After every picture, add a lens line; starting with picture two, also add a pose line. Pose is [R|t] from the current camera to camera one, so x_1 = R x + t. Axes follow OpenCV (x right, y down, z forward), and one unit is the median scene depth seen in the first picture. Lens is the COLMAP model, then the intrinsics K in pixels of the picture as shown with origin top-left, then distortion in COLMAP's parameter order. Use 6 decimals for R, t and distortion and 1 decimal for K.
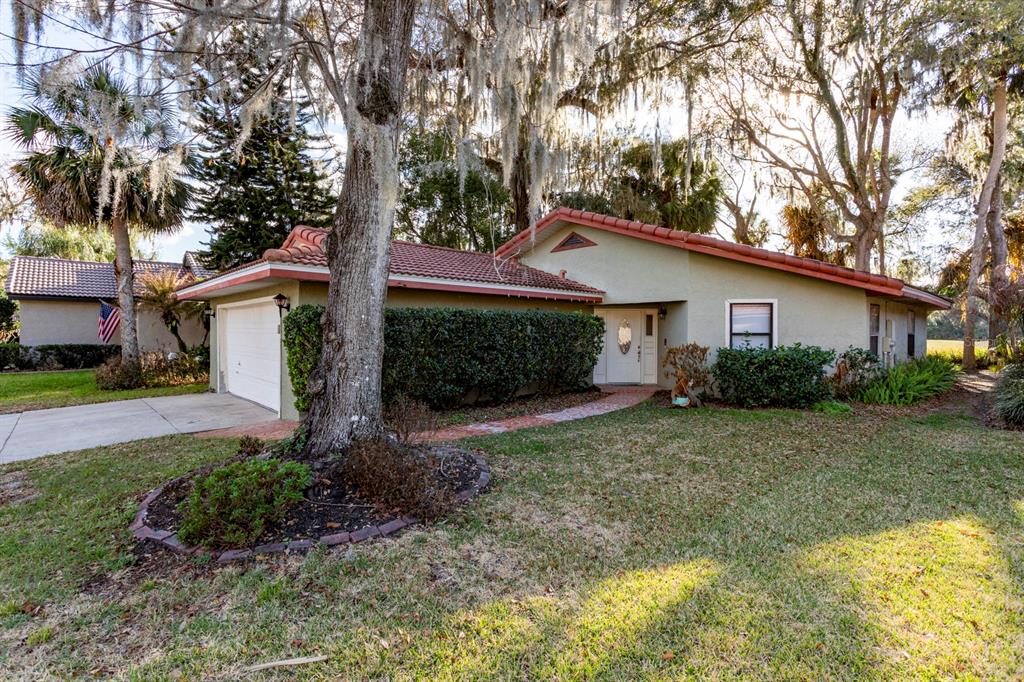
lens RADIAL K [[477.9, 0, 504.5], [0, 477.9, 335.6], [0, 0, 1]] dist [0.000126, 0.001390]
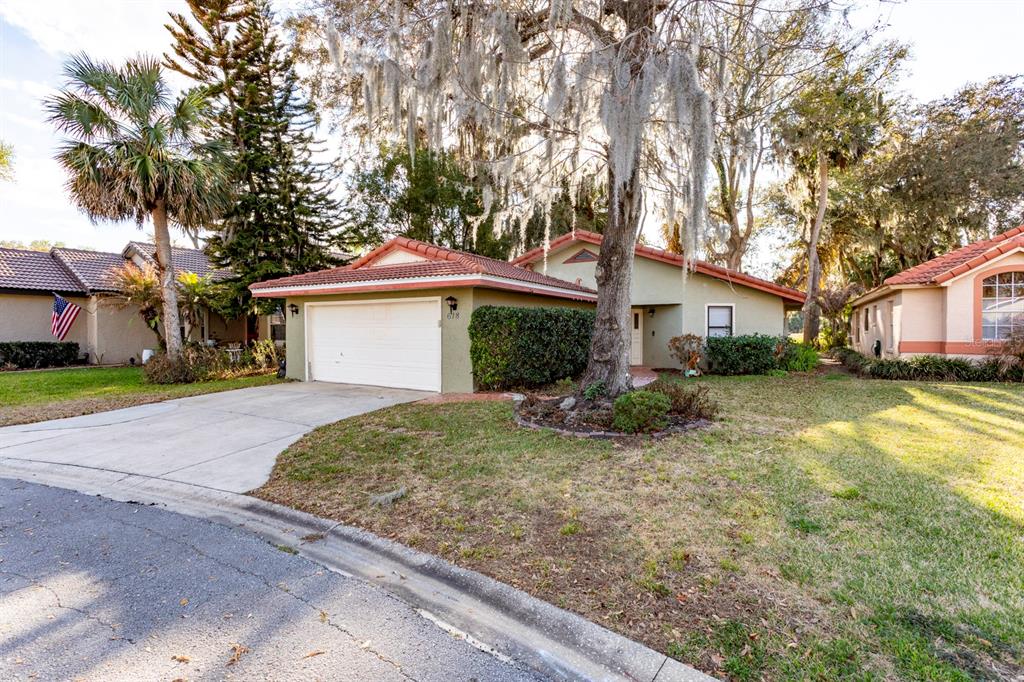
lens RADIAL K [[477.9, 0, 504.5], [0, 477.9, 335.6], [0, 0, 1]] dist [0.000126, 0.001390]
pose [[0.959880, -0.007024, 0.280325, -0.454742], [0.005011, 0.999956, 0.007897, 0.006461], [-0.280368, -0.006175, 0.959873, -0.191567]]
